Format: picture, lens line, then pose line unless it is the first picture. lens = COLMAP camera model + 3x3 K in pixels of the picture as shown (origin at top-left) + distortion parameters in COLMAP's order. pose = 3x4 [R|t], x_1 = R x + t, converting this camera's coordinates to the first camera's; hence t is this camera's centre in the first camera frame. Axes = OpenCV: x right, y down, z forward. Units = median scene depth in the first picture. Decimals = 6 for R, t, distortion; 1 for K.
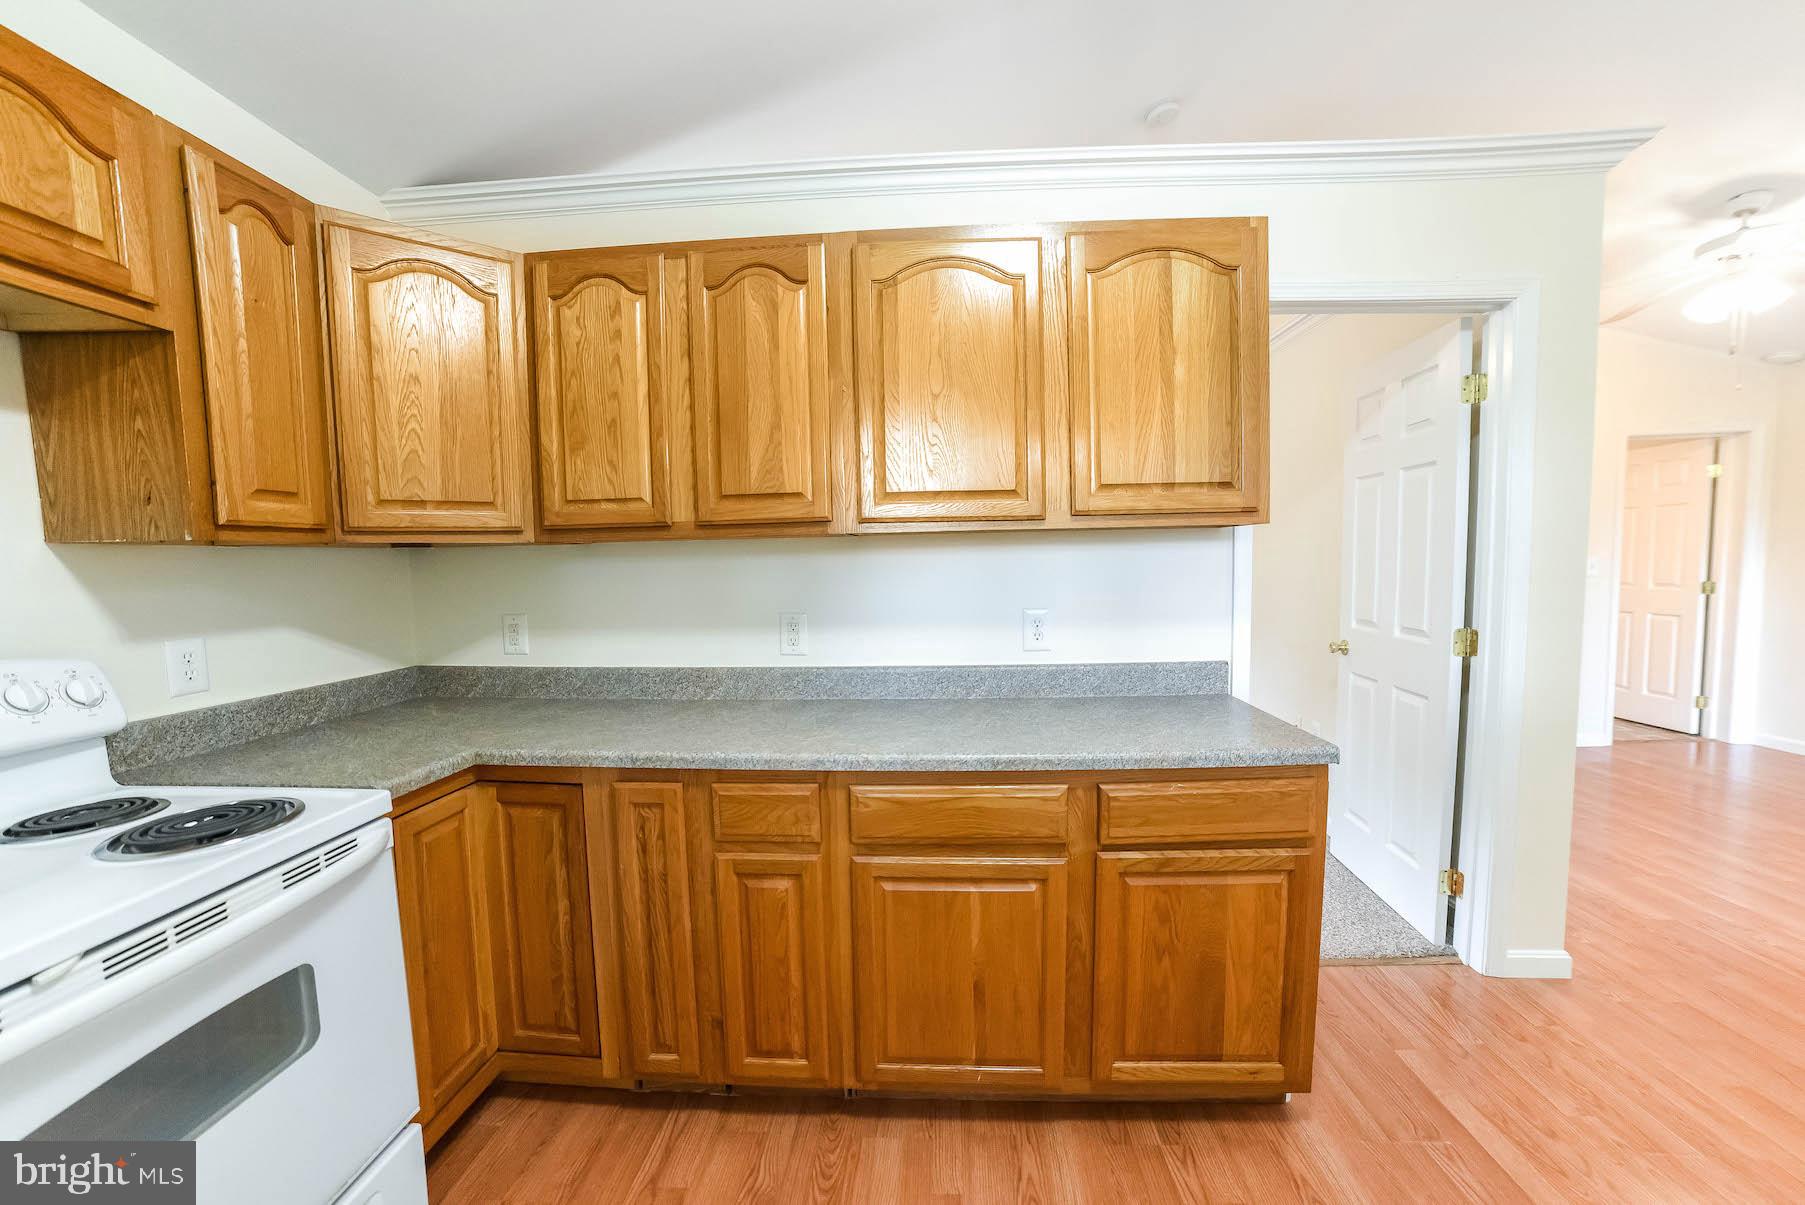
lens RADIAL K [[721.1, 0, 904.3], [0, 721.1, 612.9], [0, 0, 1]] dist [-0.090487, 0.033578]
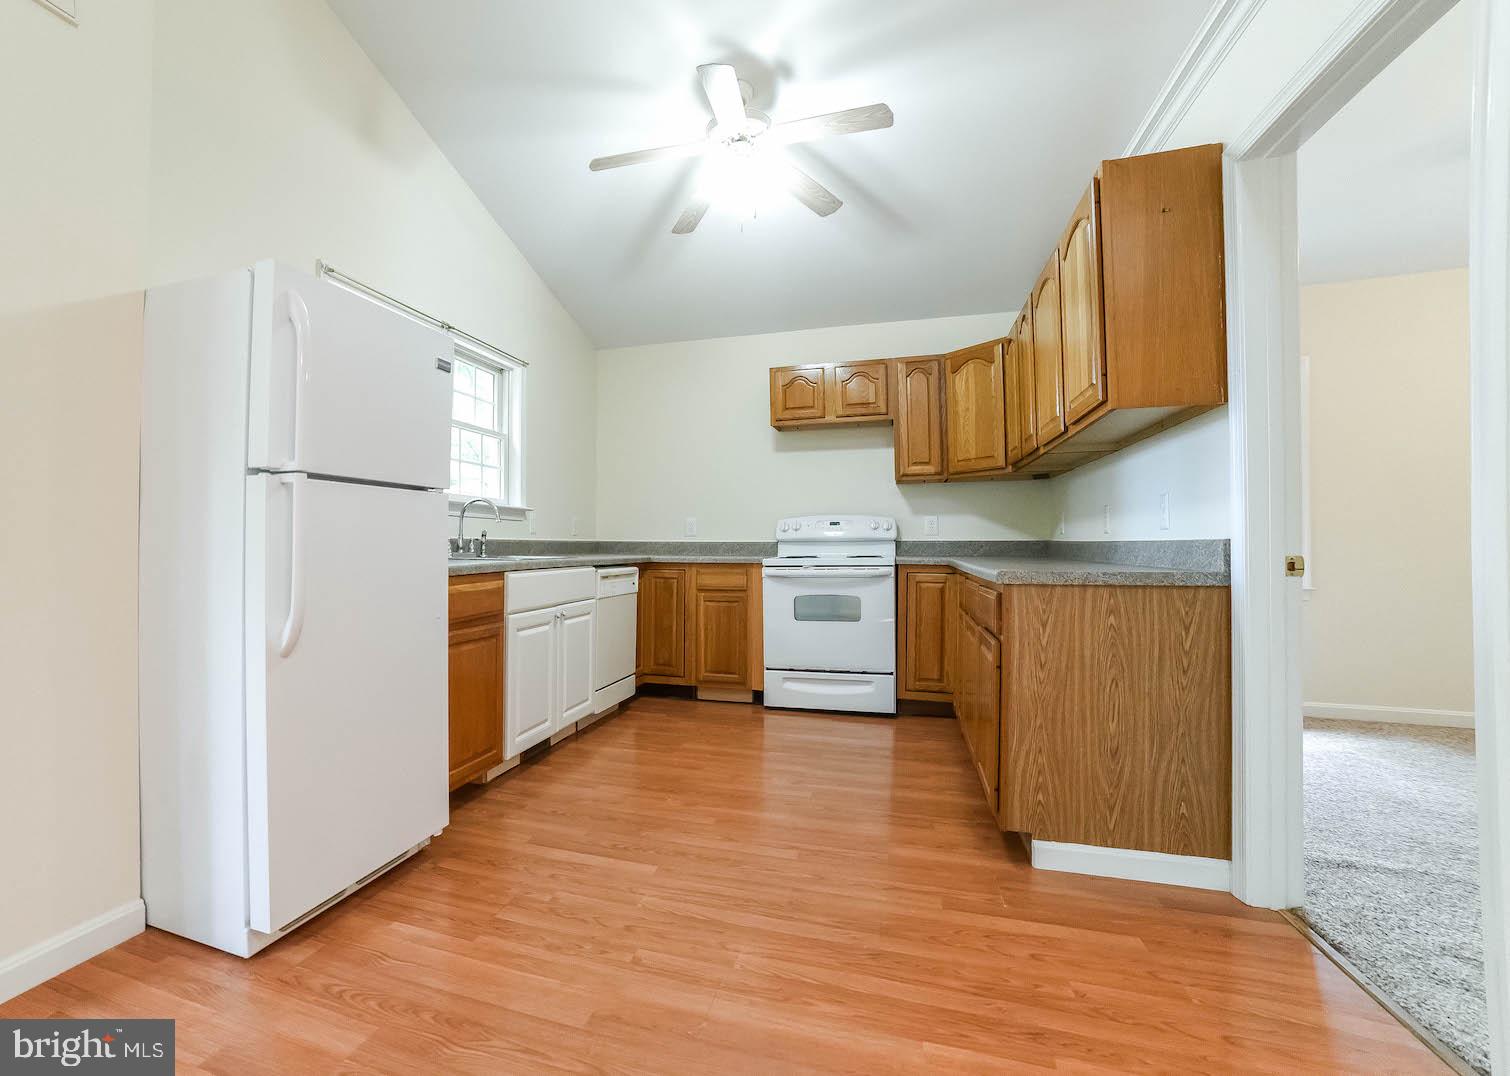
lens RADIAL K [[715.7, 0, 625.1], [0, 715.7, 538.4], [0, 0, 1]] dist [-0.071893, 0.000282]
pose [[-0.305054, 0.009258, -0.952290, 2.128450], [-0.062877, 0.997575, 0.029841, 0.124008], [0.950257, 0.068980, -0.303732, 0.666084]]
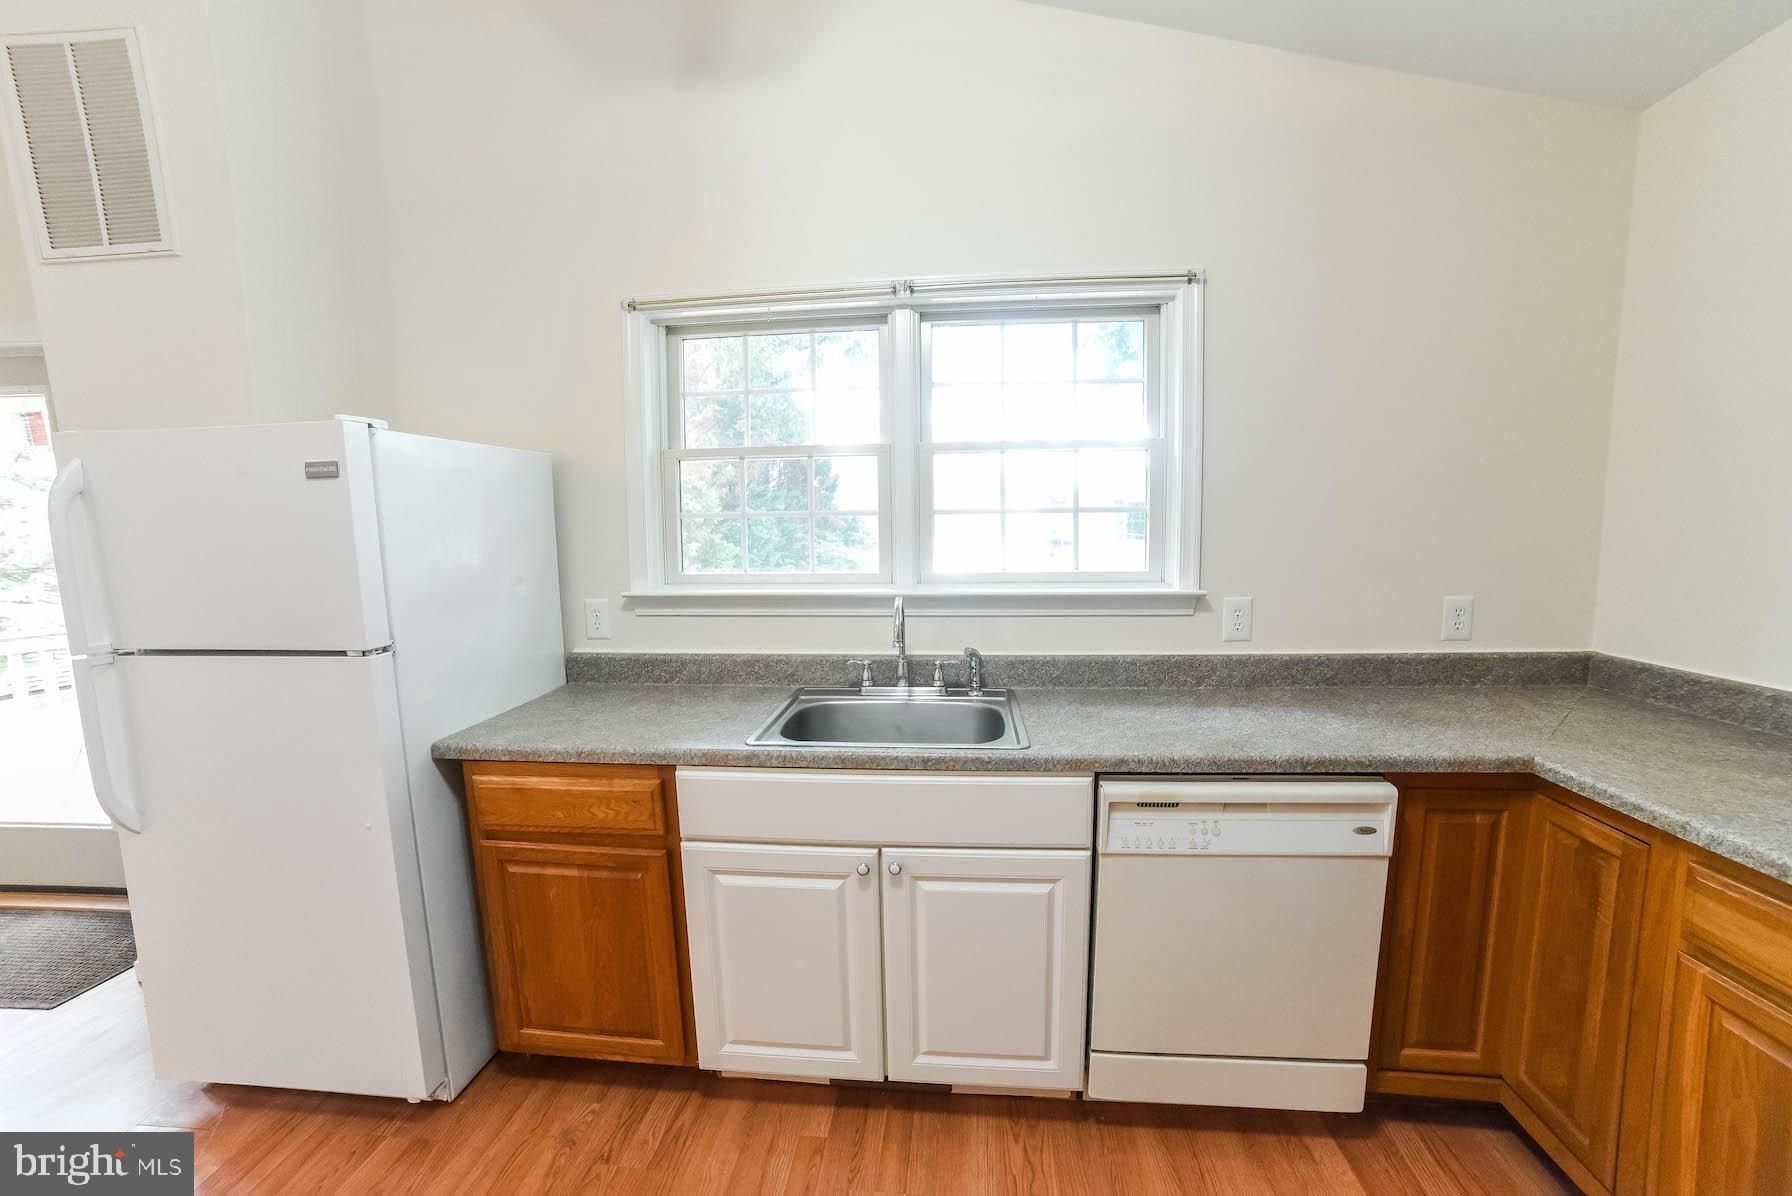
lens RADIAL K [[715.9, 0, 897.8], [0, 715.9, 608.3], [0, 0, 1]] dist [-0.090487, 0.033578]
pose [[-0.998081, 0.030252, 0.054024, 0.087709], [0.039470, 0.983116, 0.178677, -0.104508], [-0.047706, 0.180467, -0.982424, 0.755342]]
